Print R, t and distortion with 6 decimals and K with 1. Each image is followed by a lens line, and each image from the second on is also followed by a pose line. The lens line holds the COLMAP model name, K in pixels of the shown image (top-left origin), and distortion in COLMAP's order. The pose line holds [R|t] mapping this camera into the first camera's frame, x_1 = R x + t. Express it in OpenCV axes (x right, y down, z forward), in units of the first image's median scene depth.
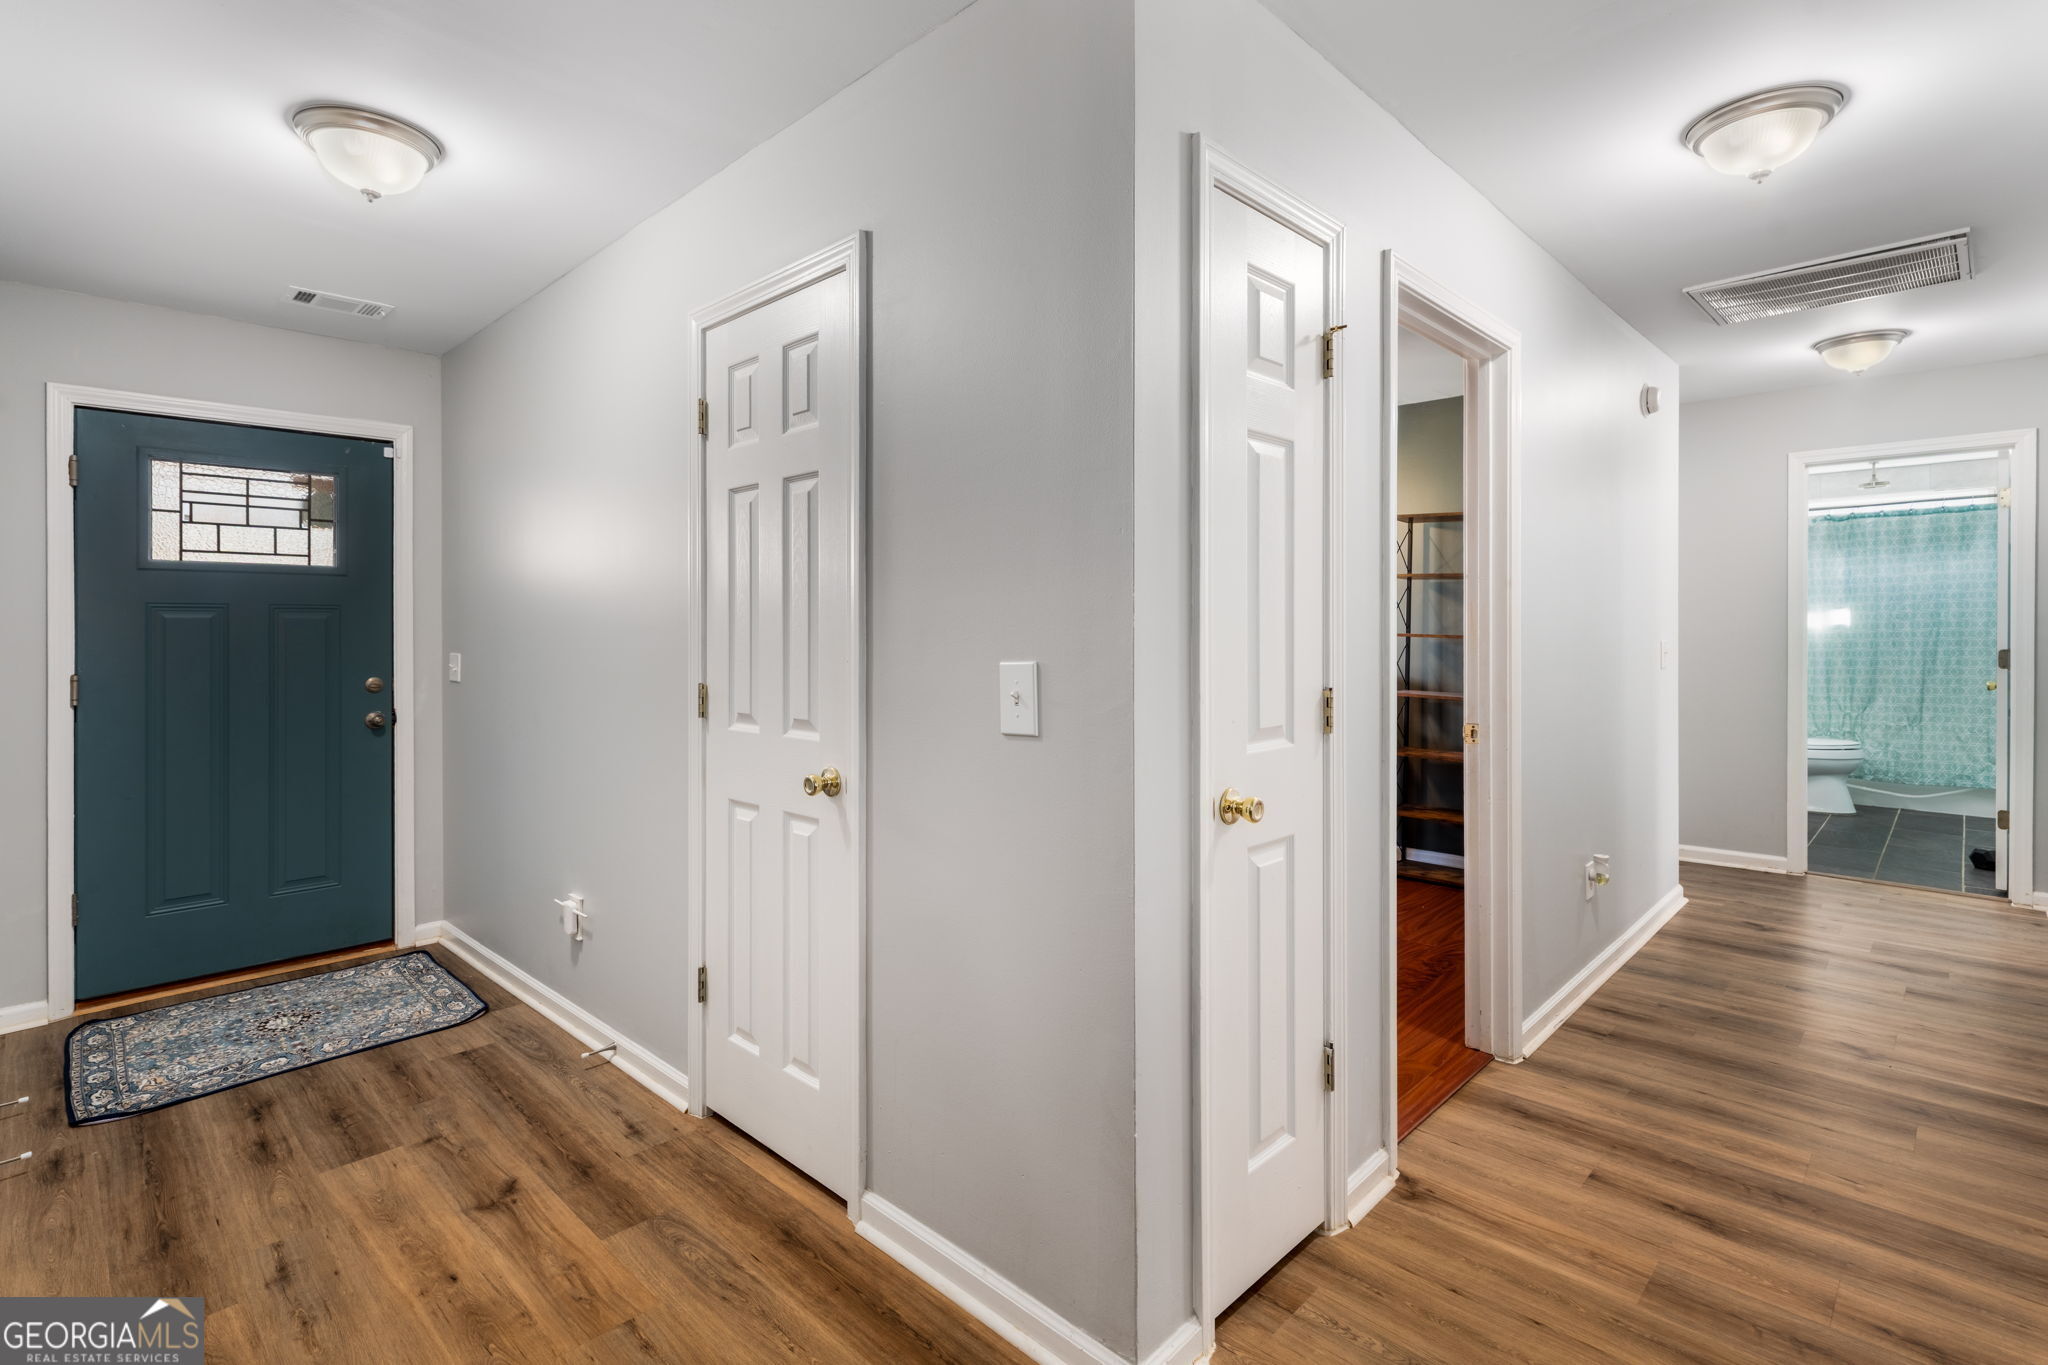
lens RADIAL K [[940.1, 0, 1000.8], [0, 940.1, 633.7], [0, 0, 1]] dist [0.004914, 0.000079]
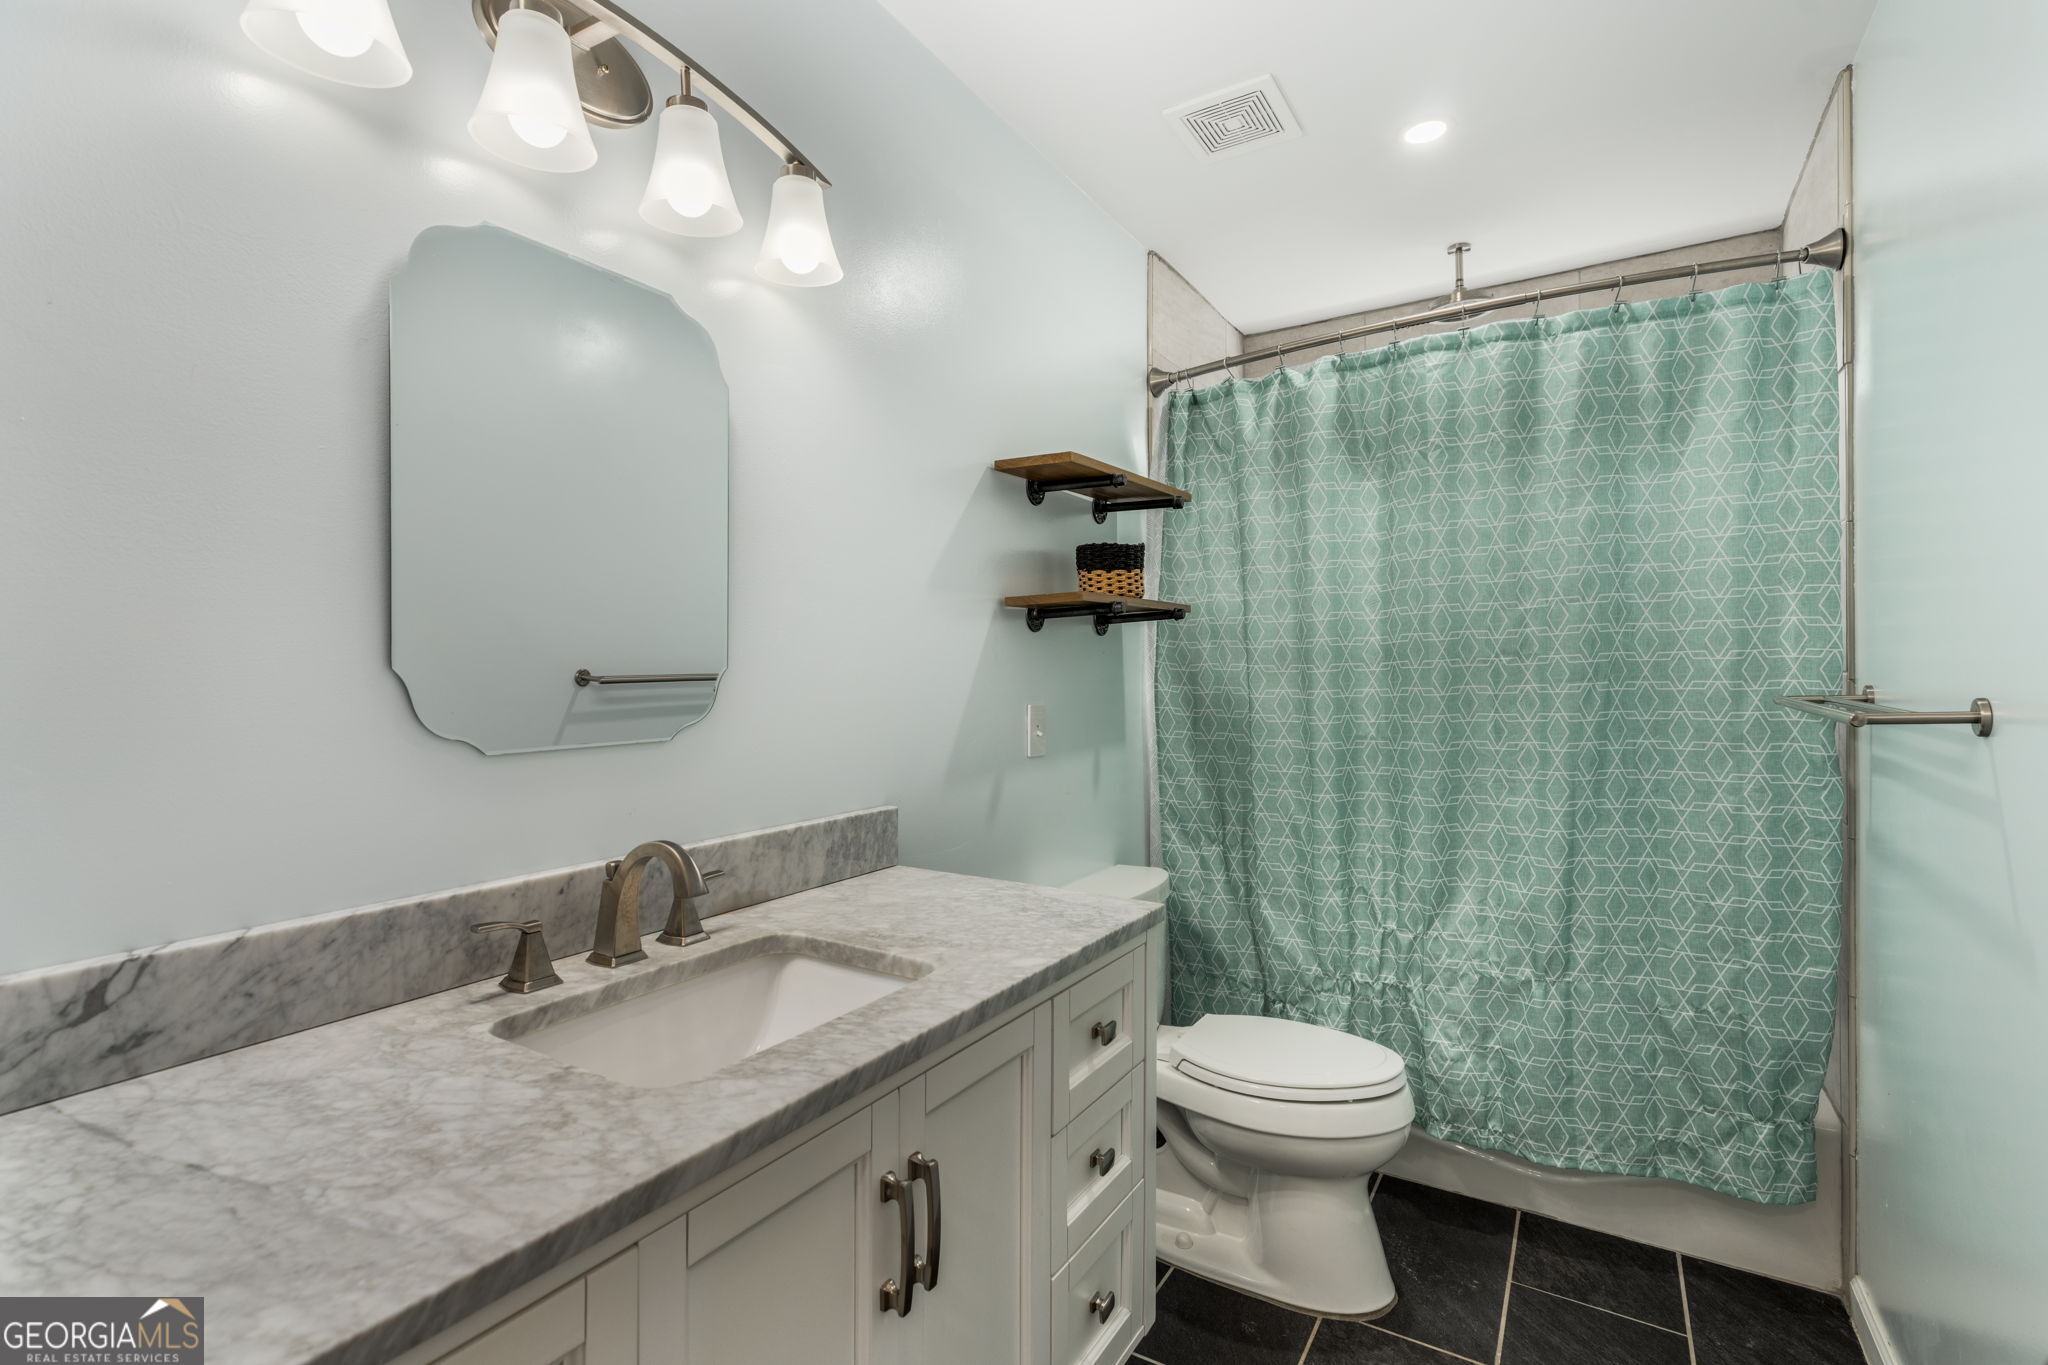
lens RADIAL K [[940.1, 0, 1025.1], [0, 940.1, 680.4], [0, 0, 1]] dist [0.004914, 0.000079]
pose [[0.970108, -0.005413, 0.242615, 0.714132], [0.006619, 0.999969, -0.004155, -0.006706], [-0.242585, 0.005637, 0.970114, 0.729184]]
